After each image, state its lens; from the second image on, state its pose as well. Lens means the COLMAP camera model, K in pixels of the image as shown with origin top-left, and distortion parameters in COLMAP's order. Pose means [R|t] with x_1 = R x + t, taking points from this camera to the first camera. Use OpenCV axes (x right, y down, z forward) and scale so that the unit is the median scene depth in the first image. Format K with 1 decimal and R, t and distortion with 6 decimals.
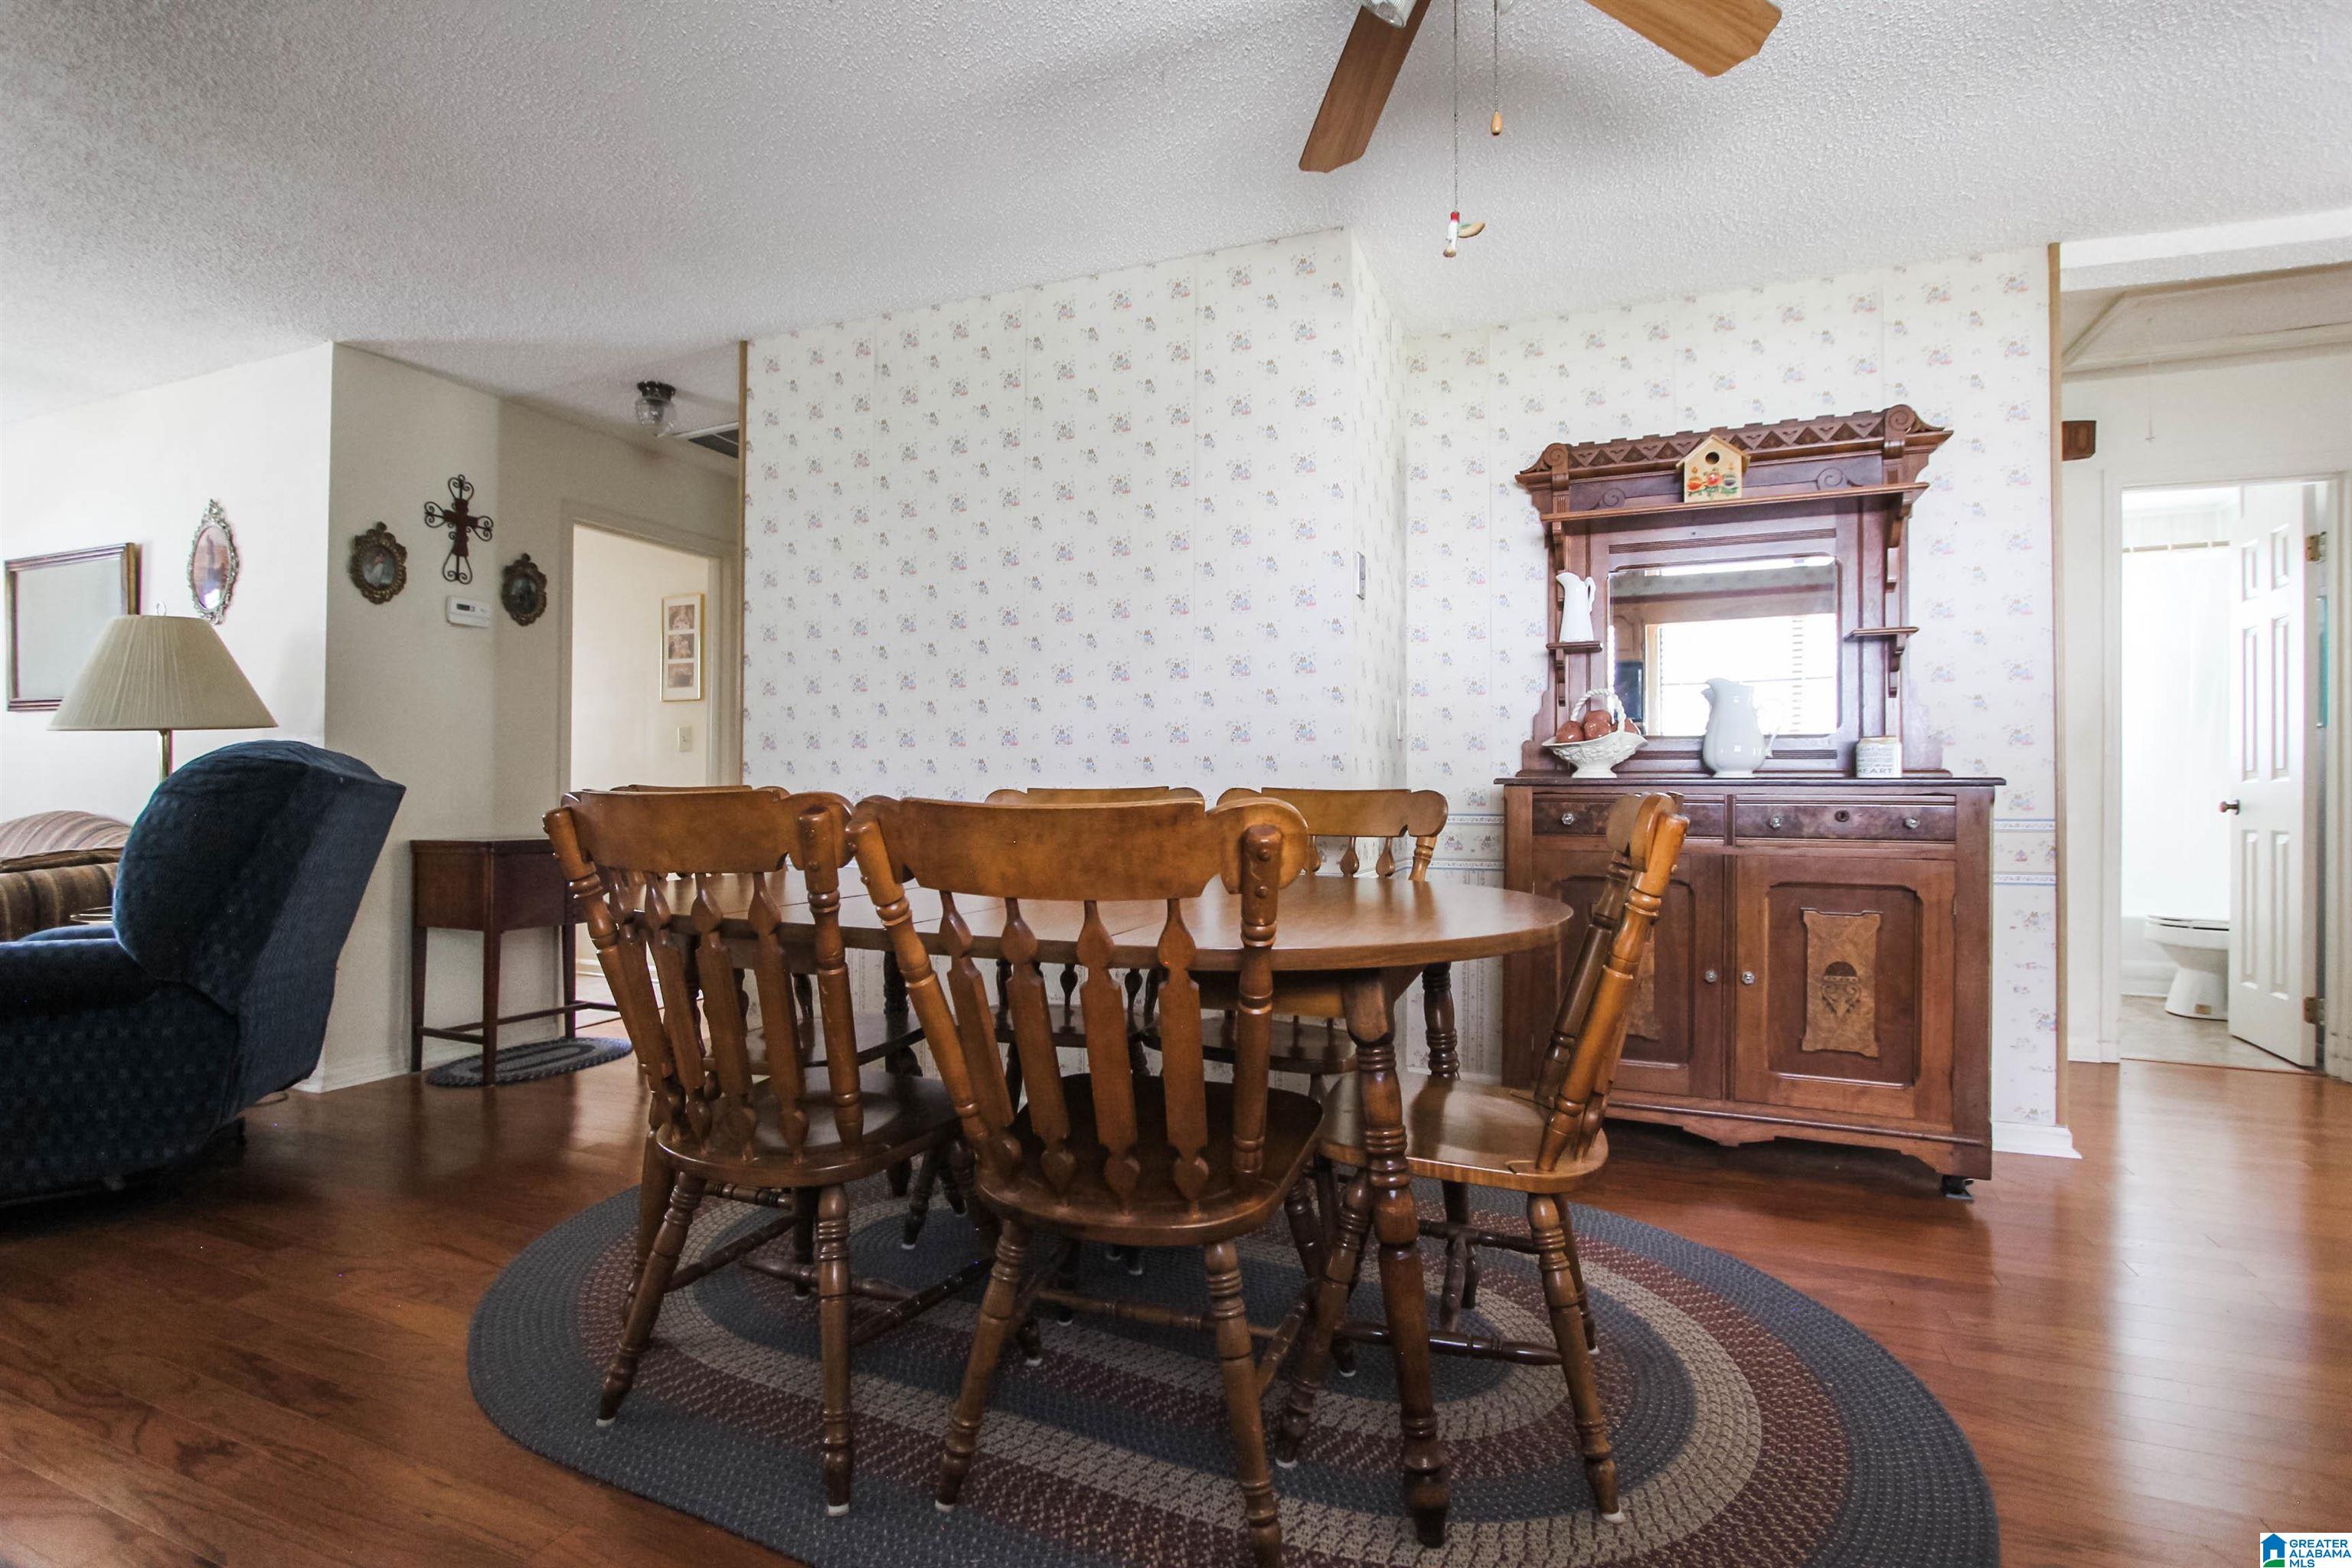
lens RADIAL K [[1081.8, 0, 1165.2], [0, 1081.8, 785.8], [0, 0, 1]] dist [-0.022920, 0.003477]
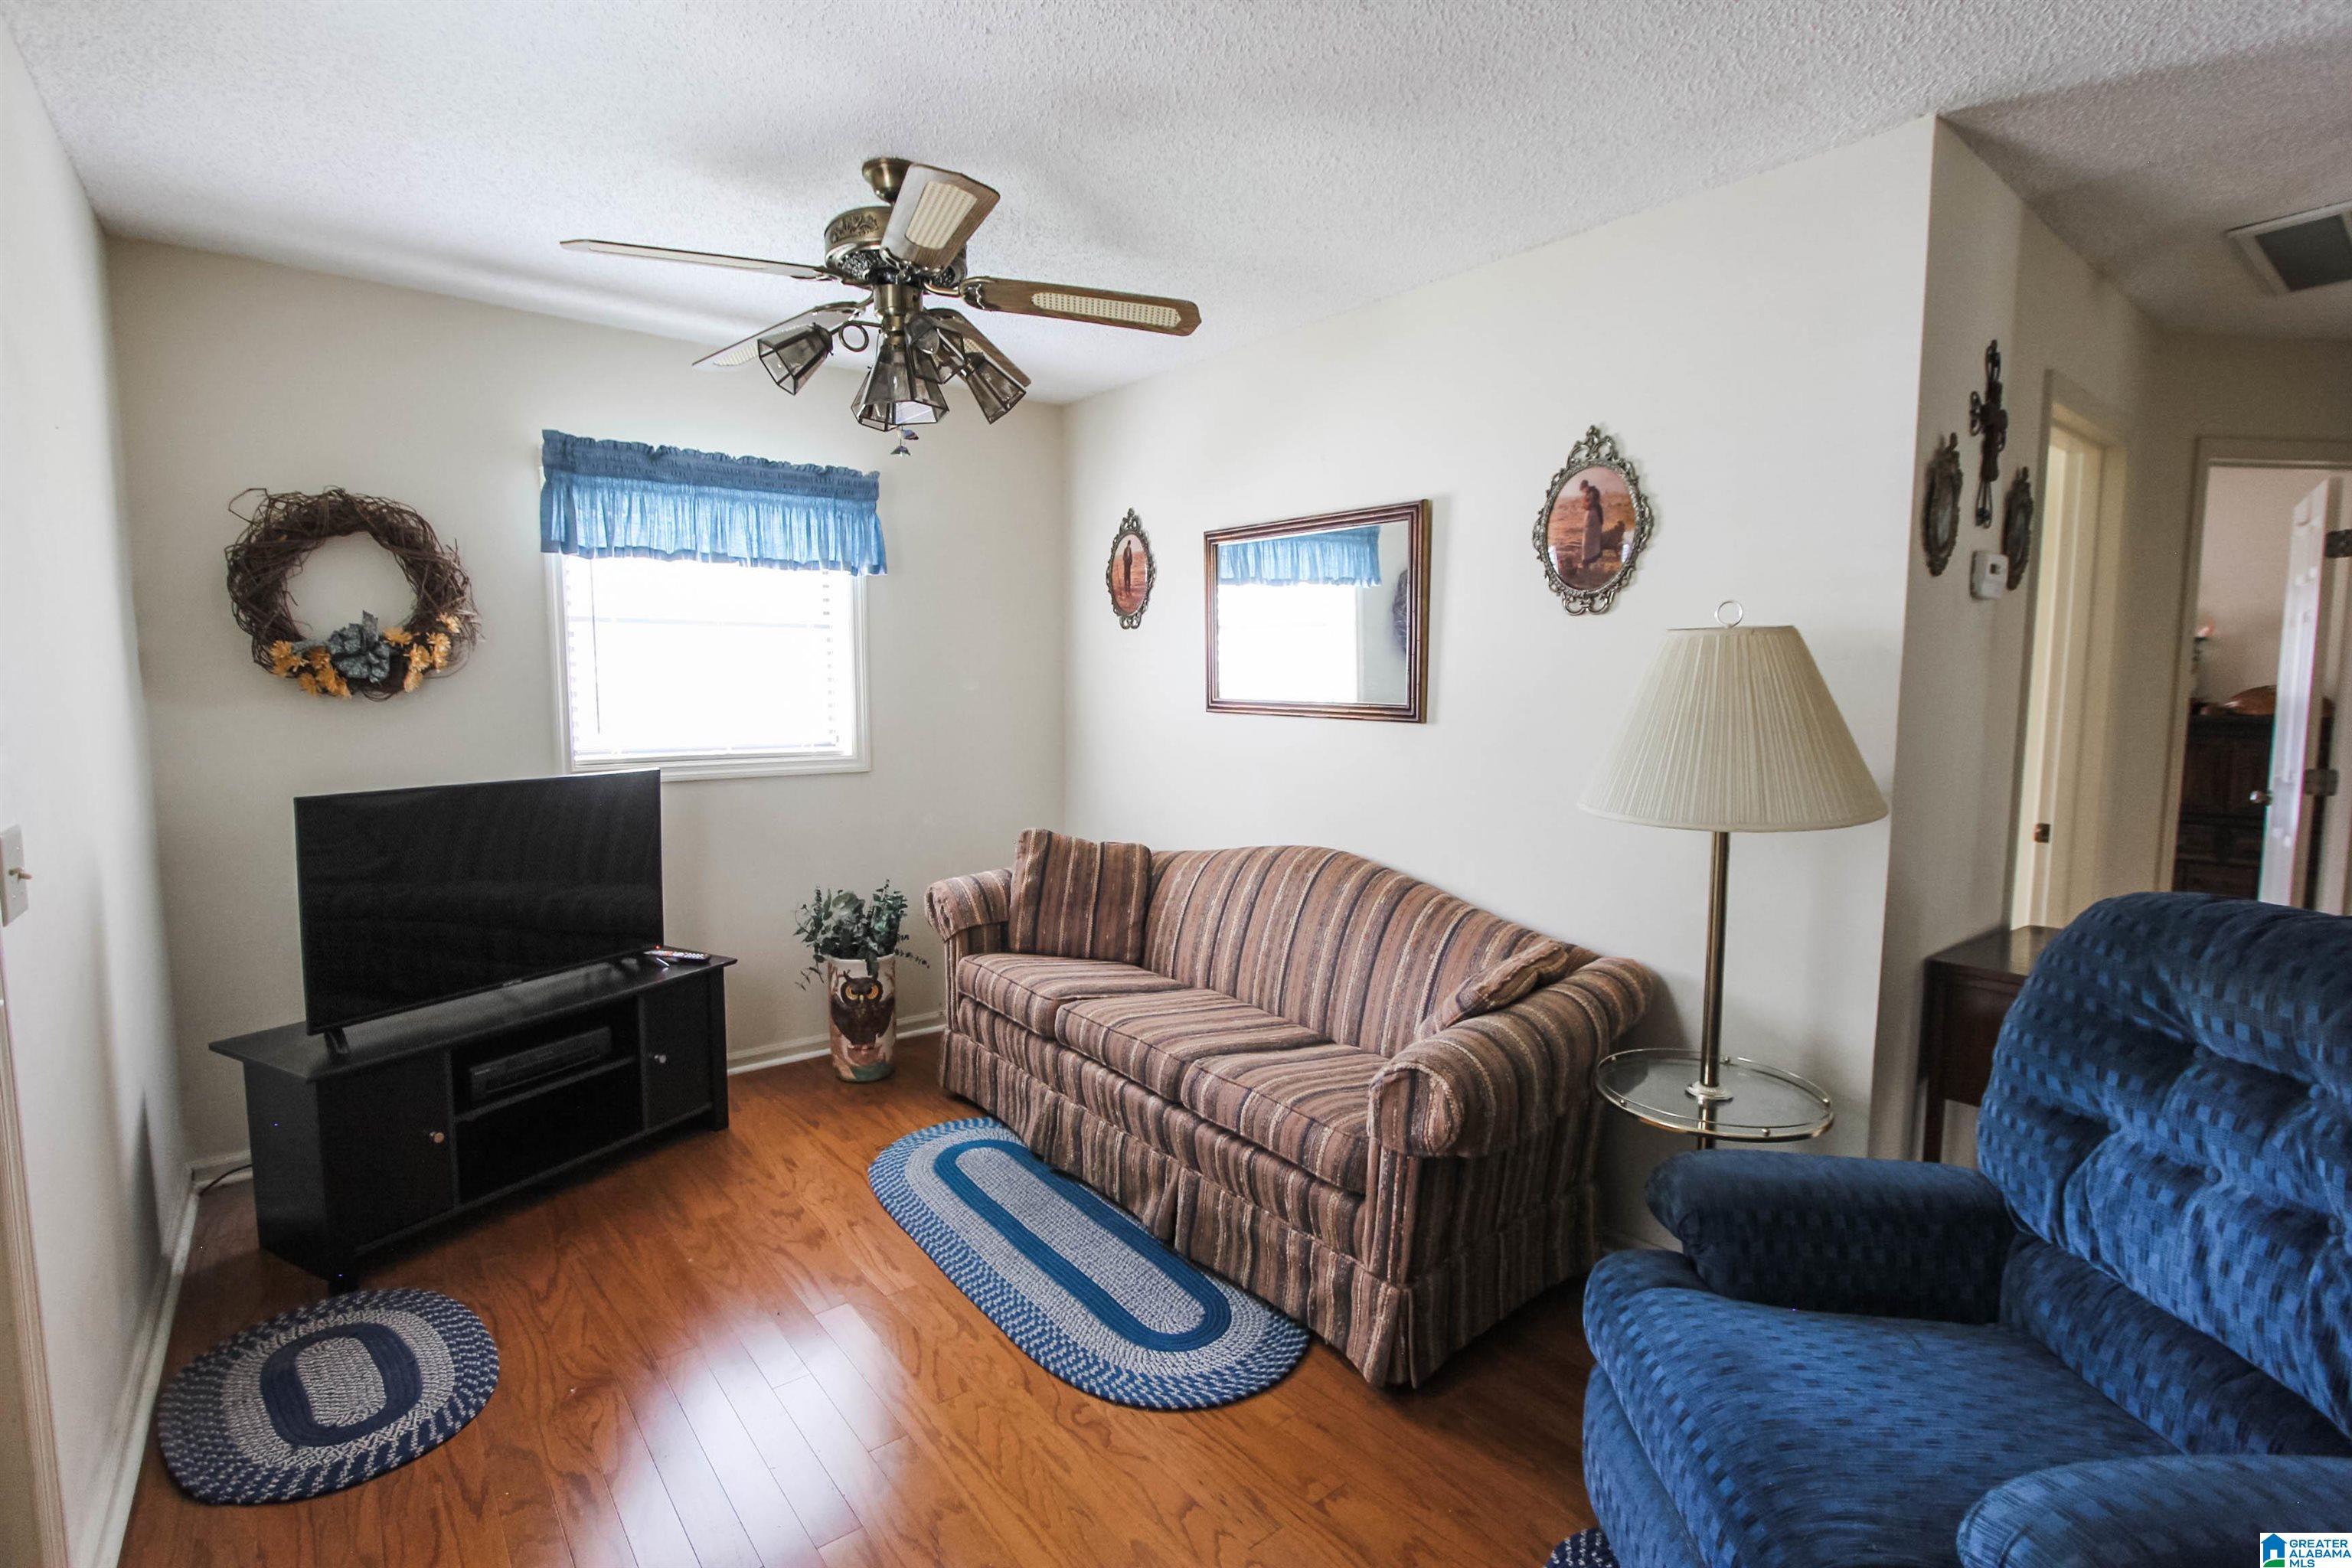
lens RADIAL K [[1081.8, 0, 1170.6], [0, 1081.8, 796.2], [0, 0, 1]] dist [-0.022920, 0.003477]
pose [[0.870692, 0.049633, -0.489318, -0.973557], [0.004650, 0.994020, 0.109100, -0.138415], [0.491807, -0.097268, 0.865254, 0.315860]]
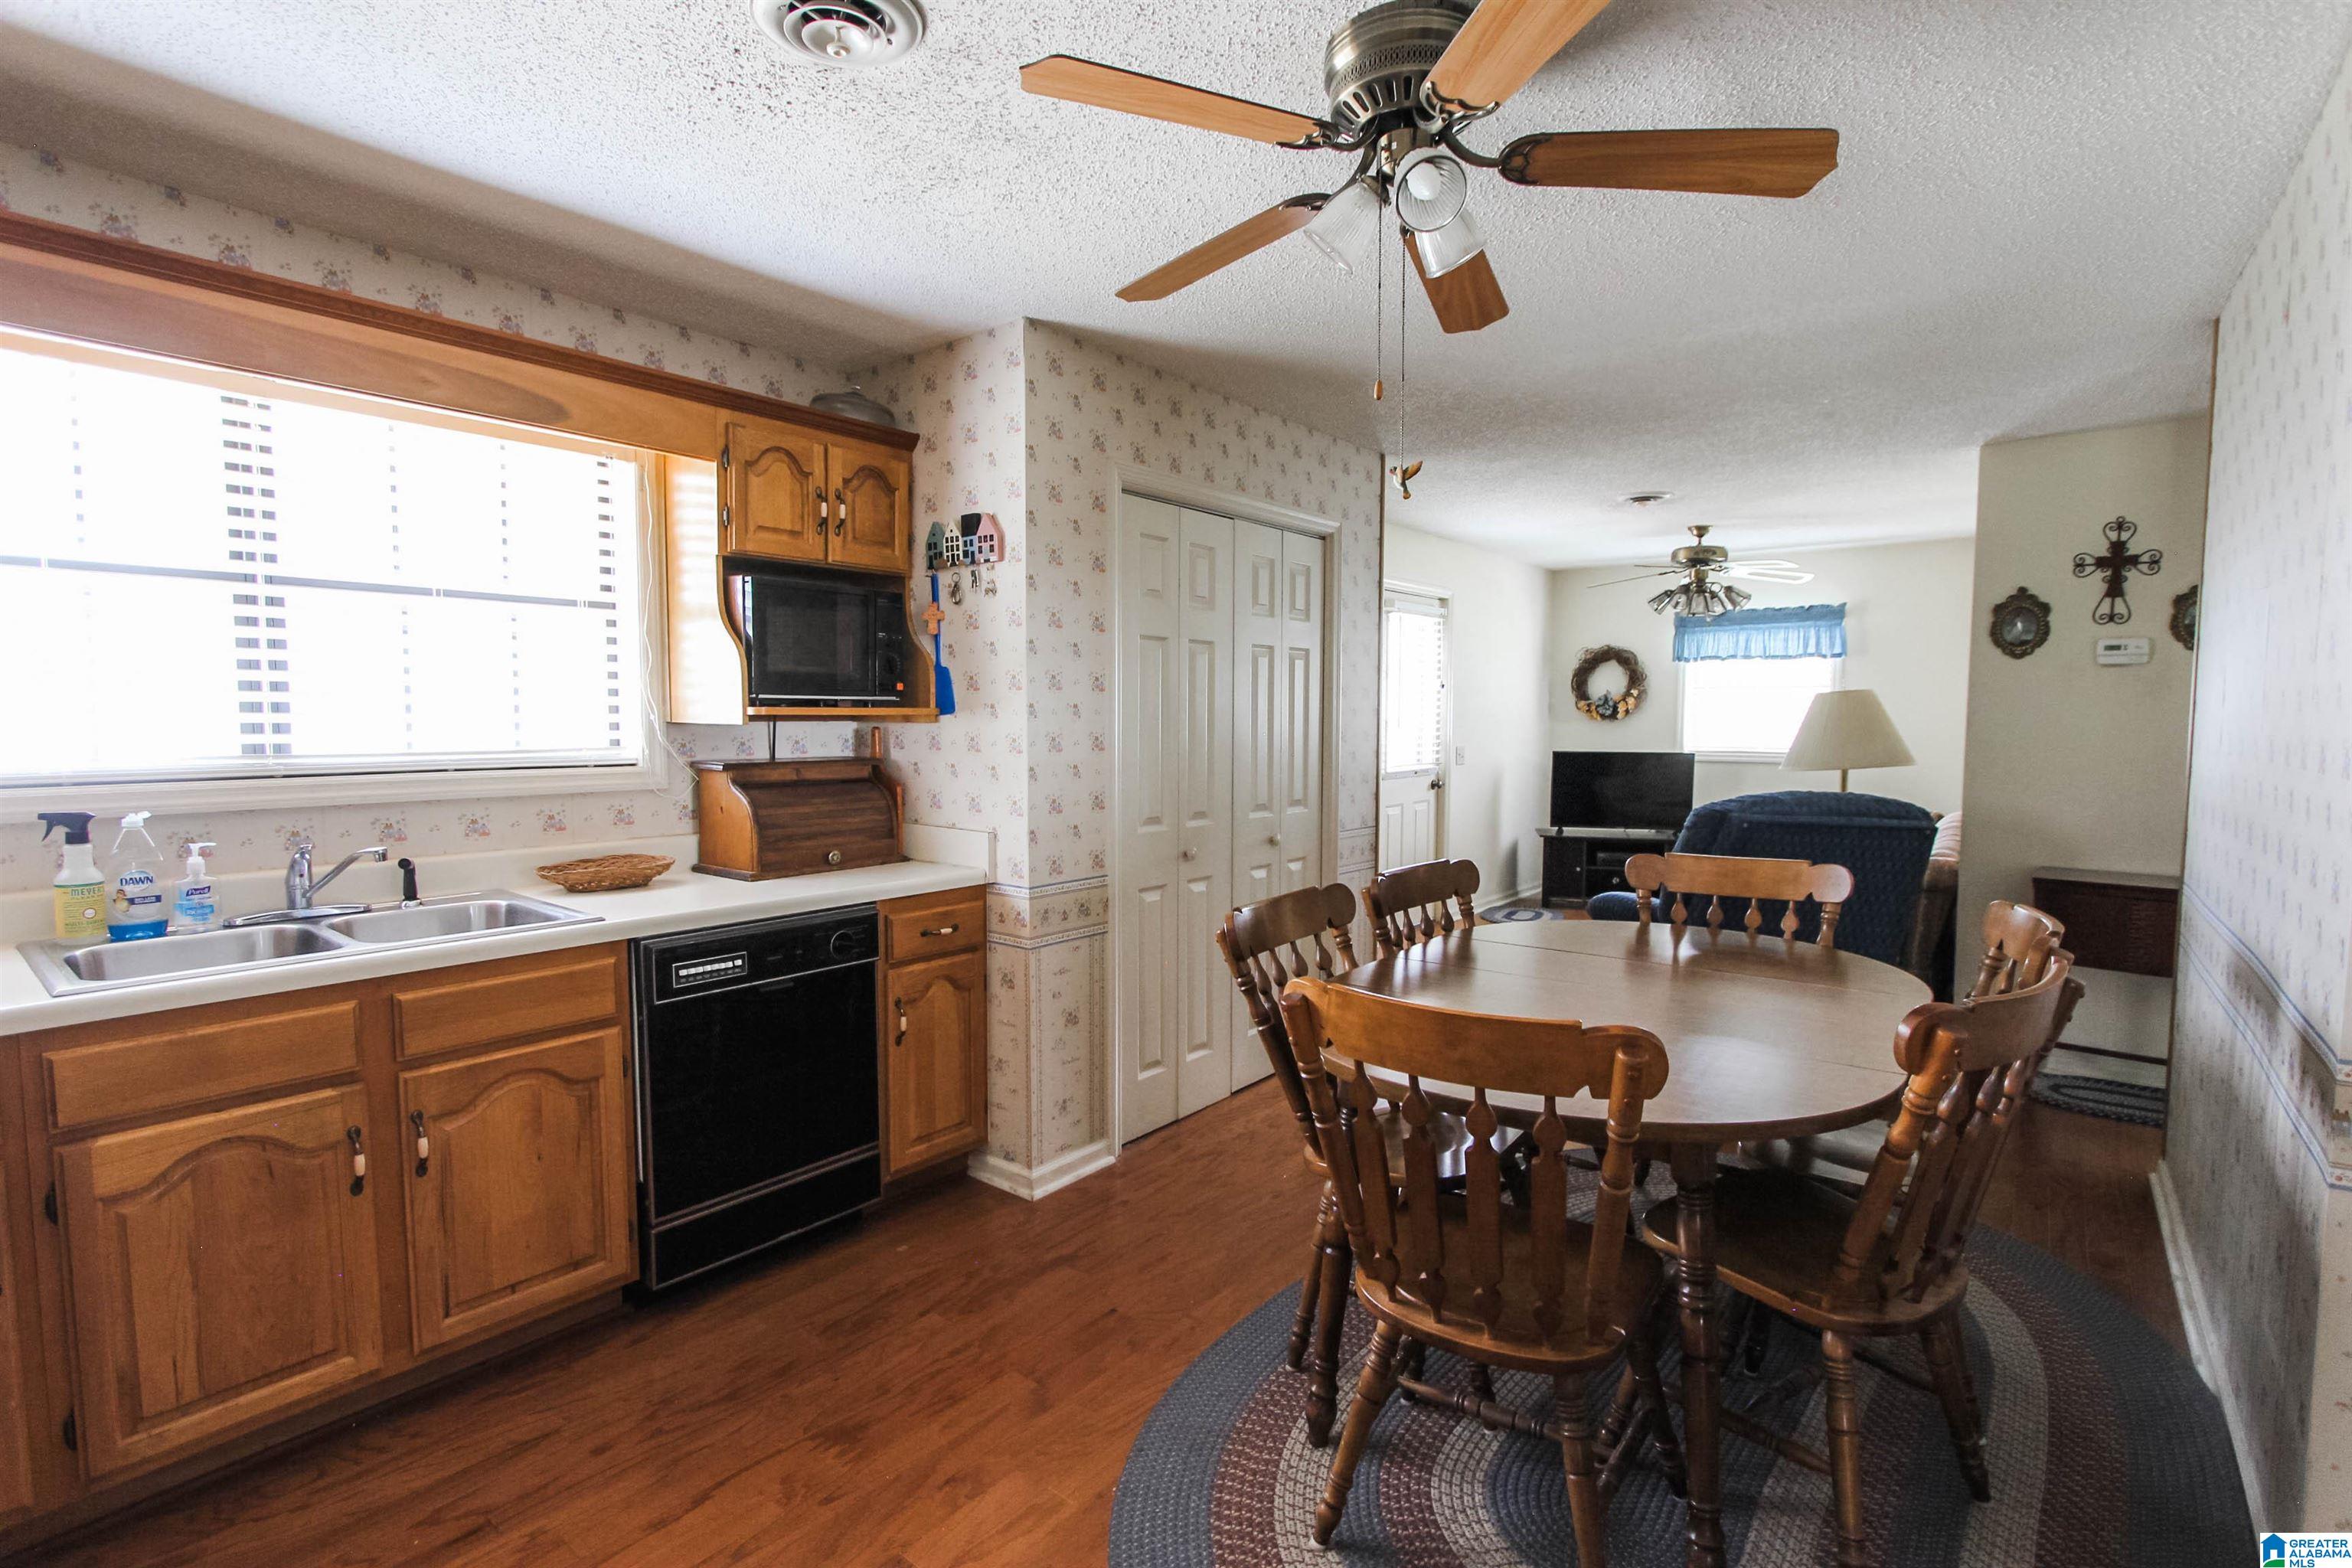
lens RADIAL K [[1081.8, 0, 1178.2], [0, 1081.8, 791.0], [0, 0, 1]] dist [-0.022920, 0.003477]
pose [[-0.286270, 0.062452, -0.956111, 0.754820], [0.004623, 0.997952, 0.063801, -0.126849], [0.958138, 0.013844, -0.285973, 0.557157]]
